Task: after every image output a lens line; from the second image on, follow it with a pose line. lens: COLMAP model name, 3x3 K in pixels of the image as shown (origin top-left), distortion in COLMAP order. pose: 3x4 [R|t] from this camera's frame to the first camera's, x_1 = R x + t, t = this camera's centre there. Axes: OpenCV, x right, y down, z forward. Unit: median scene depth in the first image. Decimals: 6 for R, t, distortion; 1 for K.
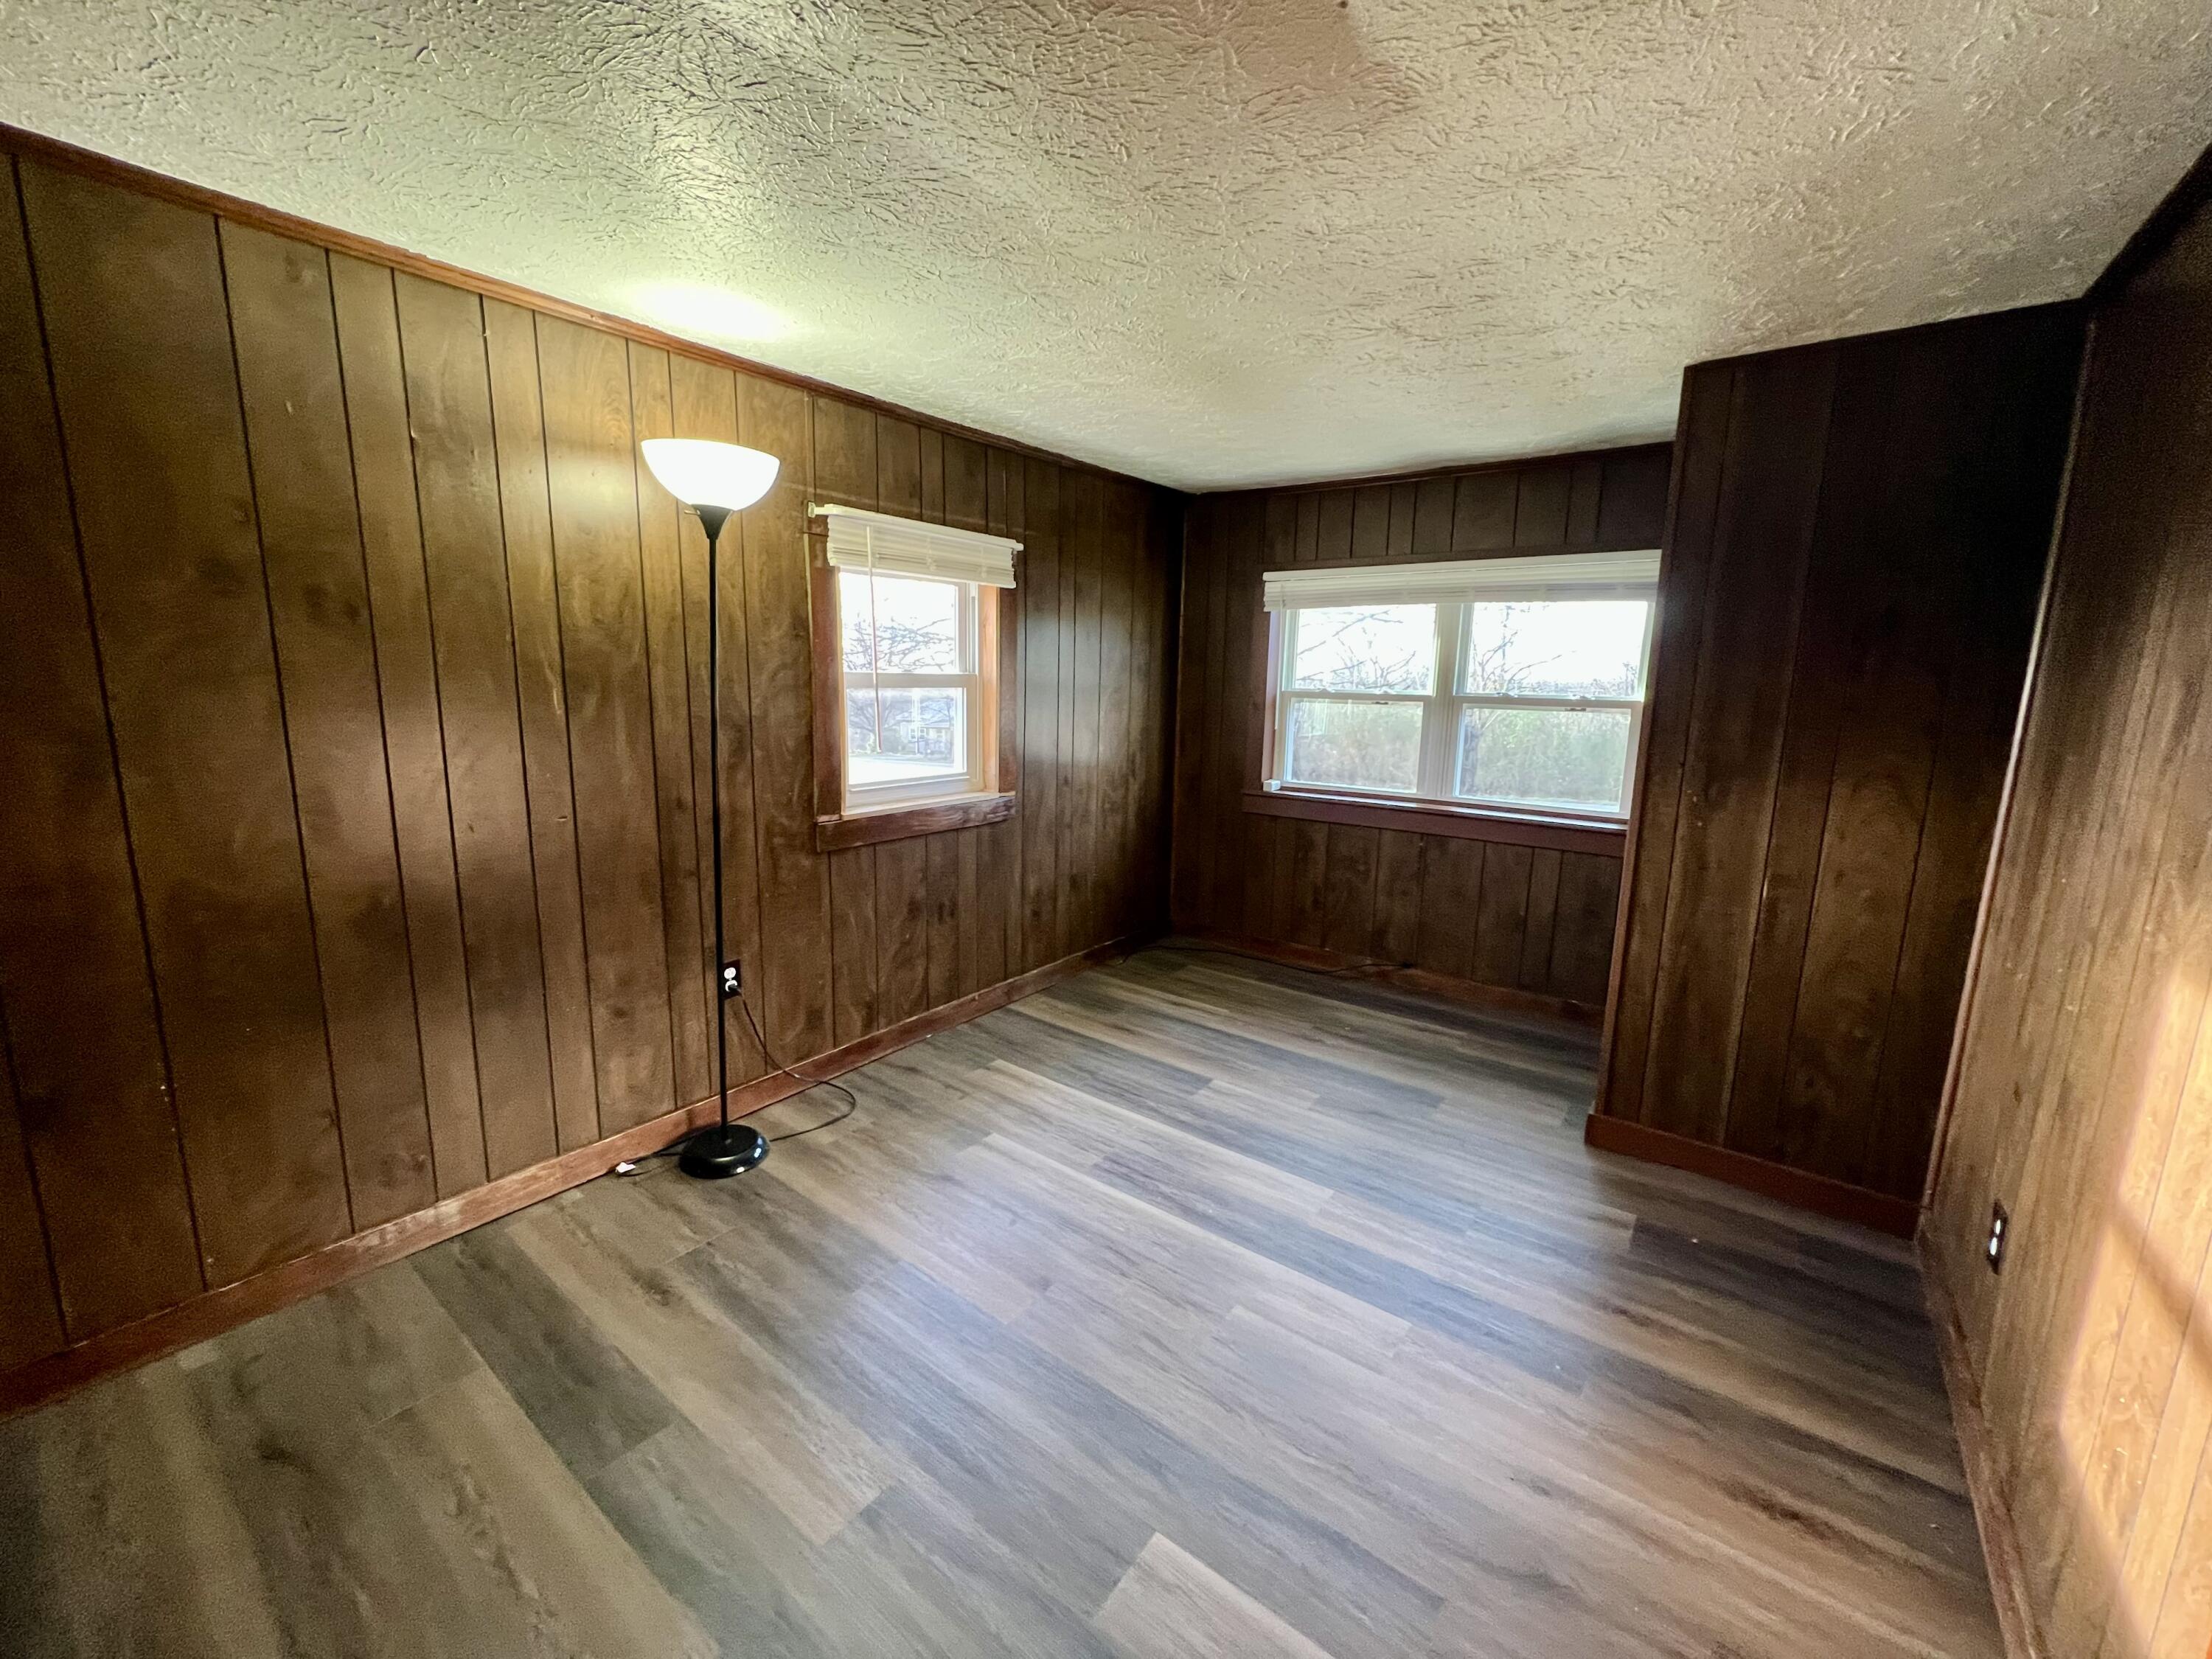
lens RADIAL K [[888.2, 0, 1103.1], [0, 888.2, 829.7], [0, 0, 1]] dist [-0.001444, 0.001052]
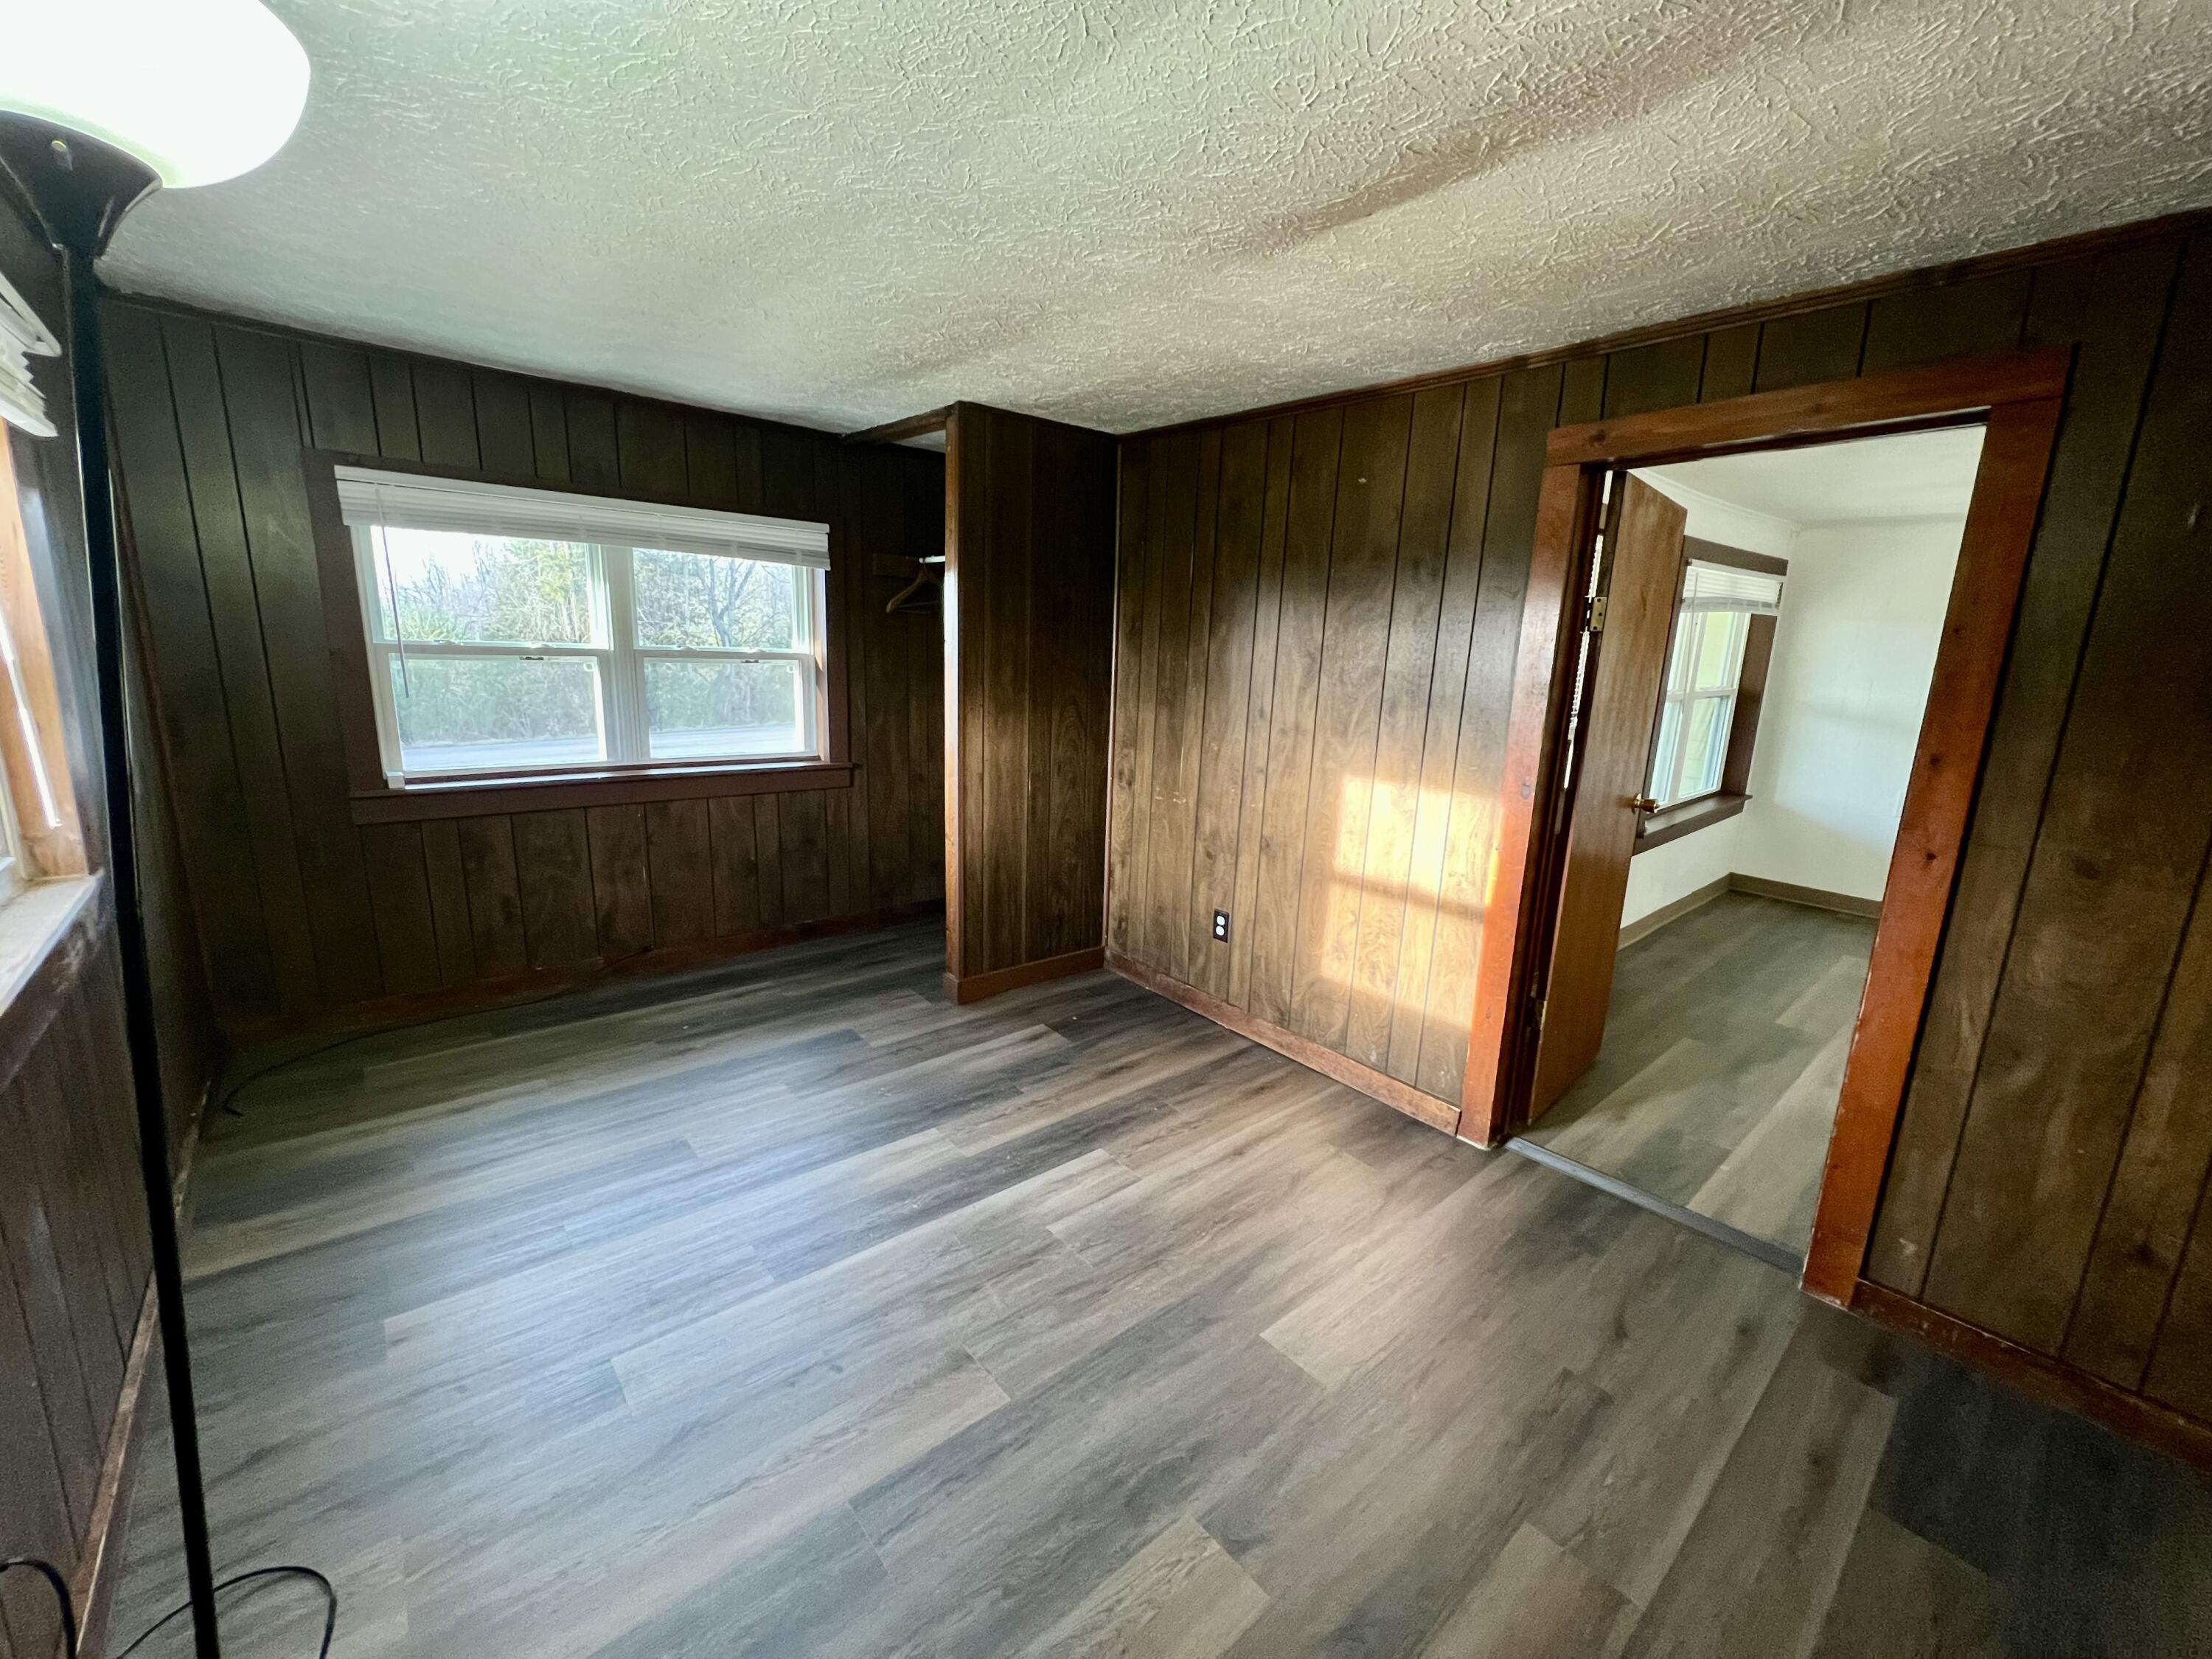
lens RADIAL K [[888.2, 0, 1104.7], [0, 888.2, 824.9], [0, 0, 1]] dist [-0.001444, 0.001052]
pose [[0.211790, -0.206145, 0.955327, -0.596300], [0.133734, 0.974419, 0.180617, -0.107728], [-0.968122, 0.089507, 0.233941, 0.476209]]
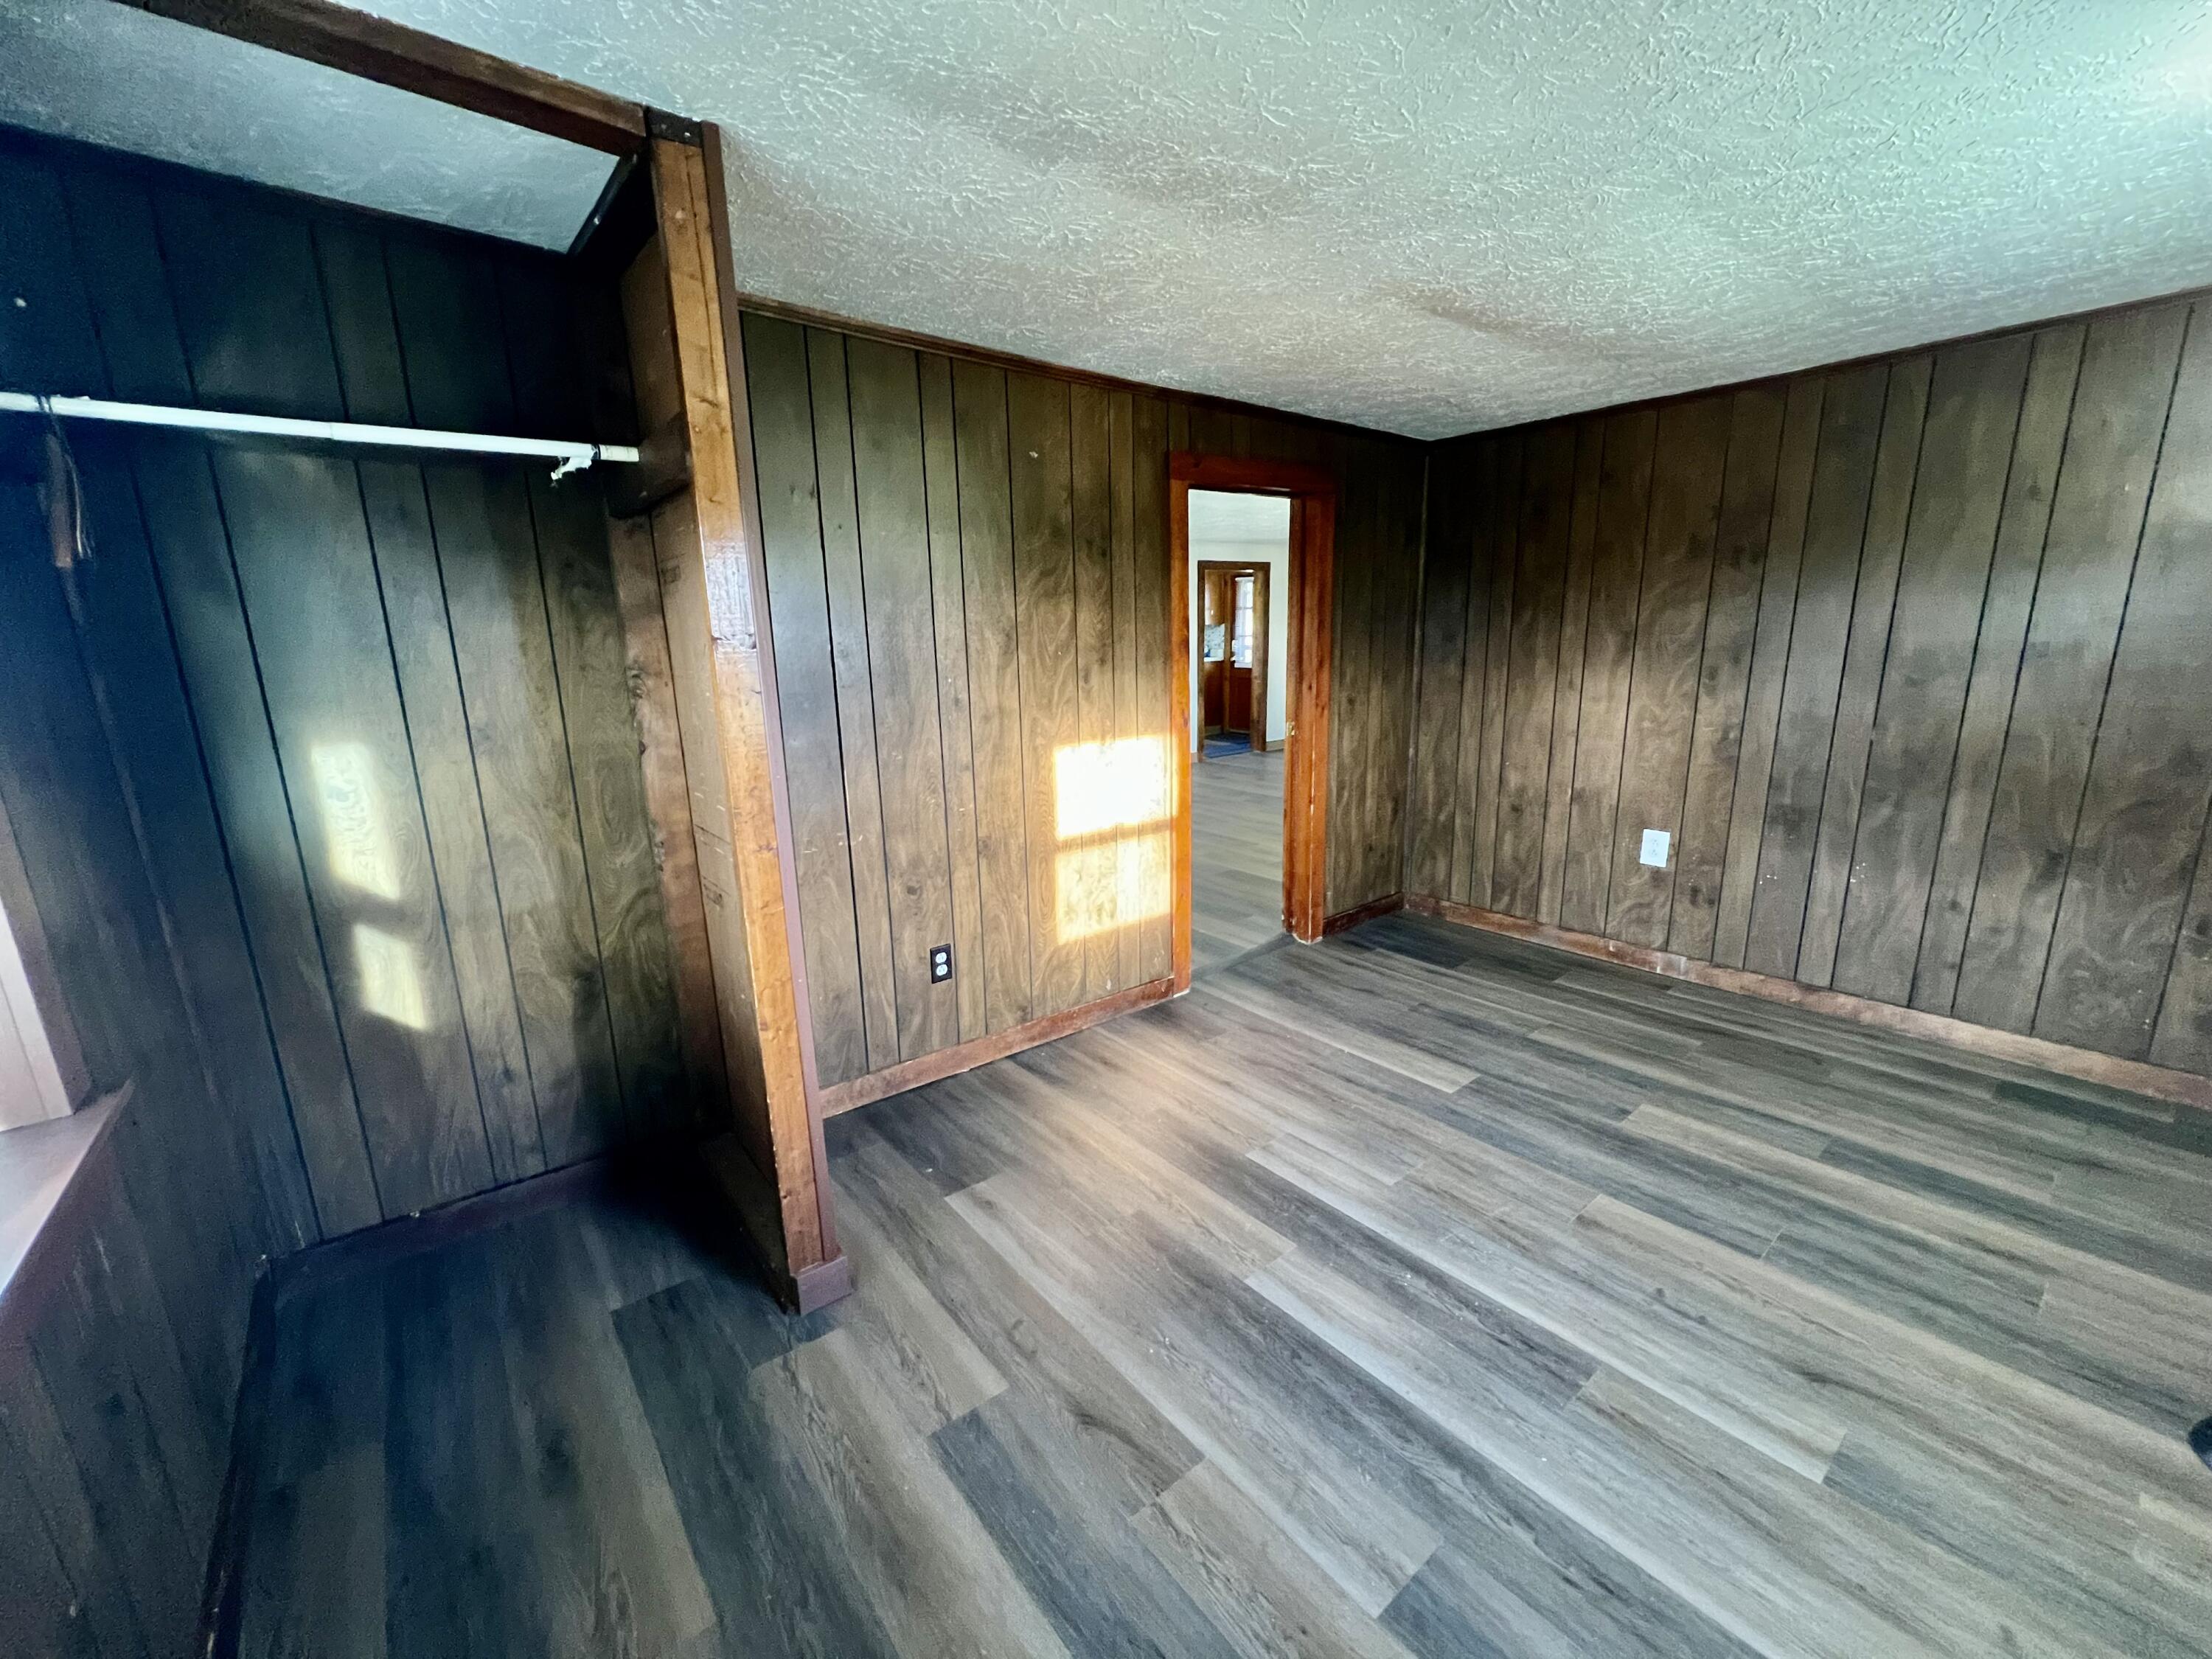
lens RADIAL K [[888.2, 0, 1105.0], [0, 888.2, 821.9], [0, 0, 1]] dist [-0.001444, 0.001052]
pose [[-0.970817, -0.049925, 0.234569, 0.199526], [0.043201, 0.925687, 0.375816, -0.261670], [-0.235900, 0.374982, -0.896515, 1.470686]]
